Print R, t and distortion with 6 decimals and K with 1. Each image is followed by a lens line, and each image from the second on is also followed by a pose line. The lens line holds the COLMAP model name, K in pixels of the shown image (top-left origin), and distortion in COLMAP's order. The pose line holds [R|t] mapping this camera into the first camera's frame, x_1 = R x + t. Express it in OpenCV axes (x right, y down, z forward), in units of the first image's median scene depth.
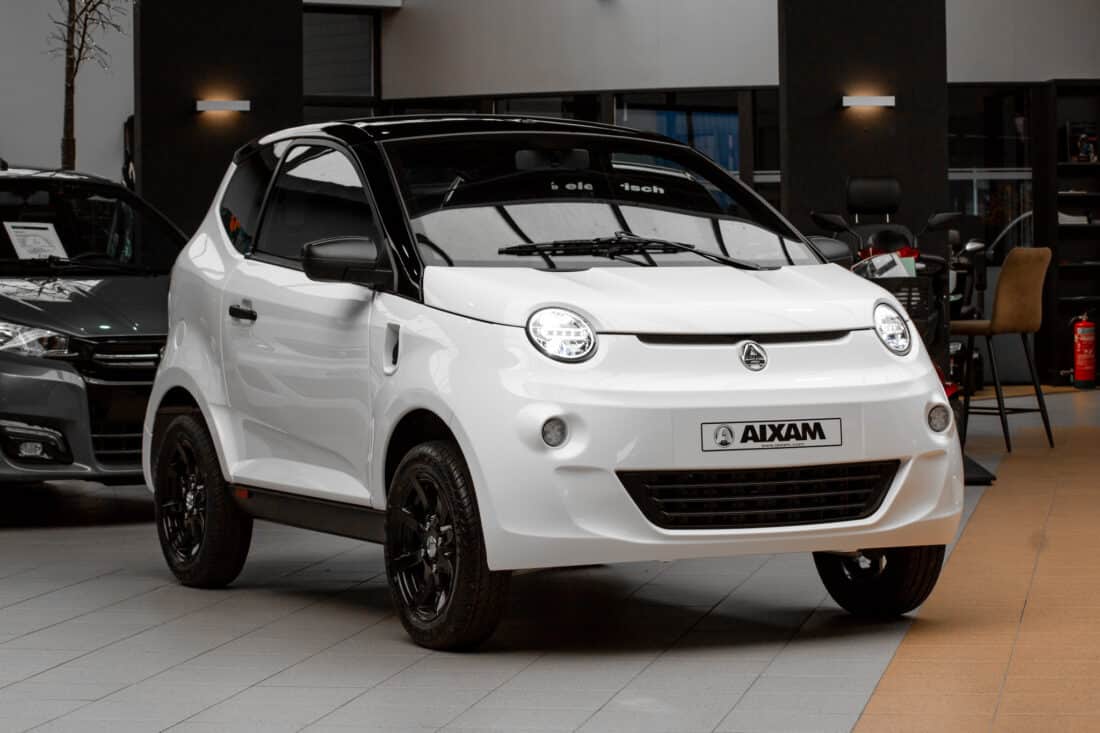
lens RADIAL K [[3318.5, 0, 550.0], [0, 3318.5, 366.5], [0, 0, 1]] dist [0.082682, 0.528017]
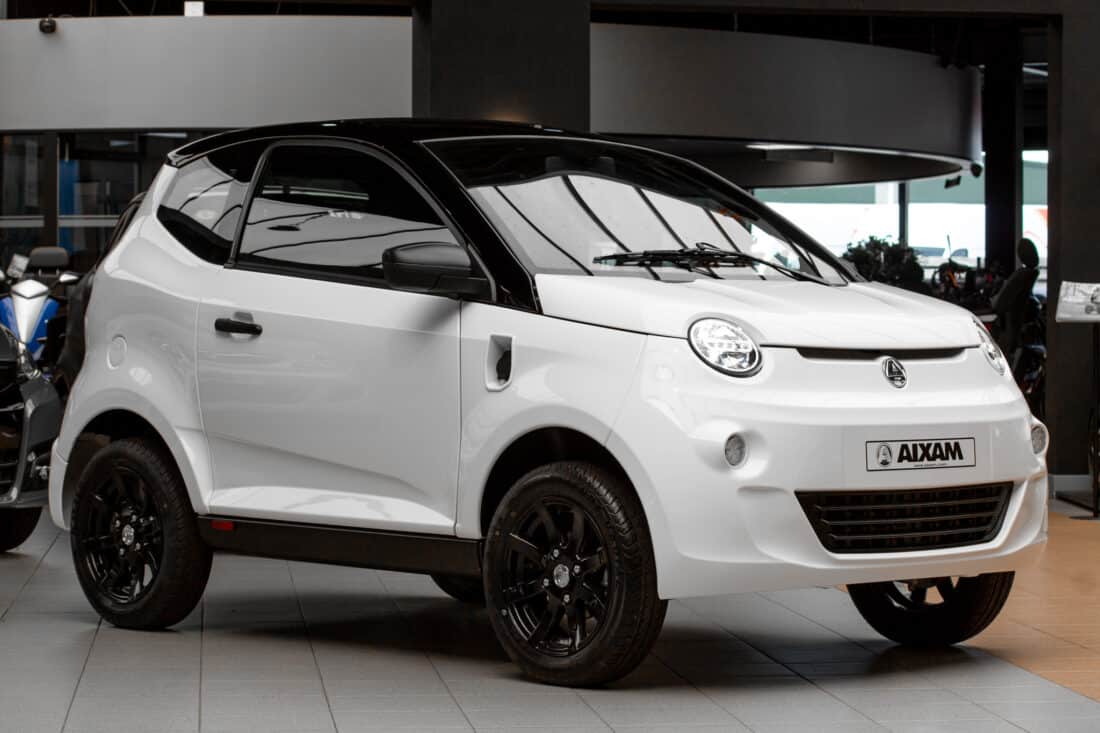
lens RADIAL K [[3320.0, 0, 550.0], [0, 3320.0, 366.5], [0, 0, 1]] dist [-0.164247, -0.735660]
pose [[0.958413, 0.008933, 0.285245, -0.303142], [-0.002820, 0.999758, -0.021832, 0.016117], [-0.285371, 0.020120, 0.958206, 0.113604]]
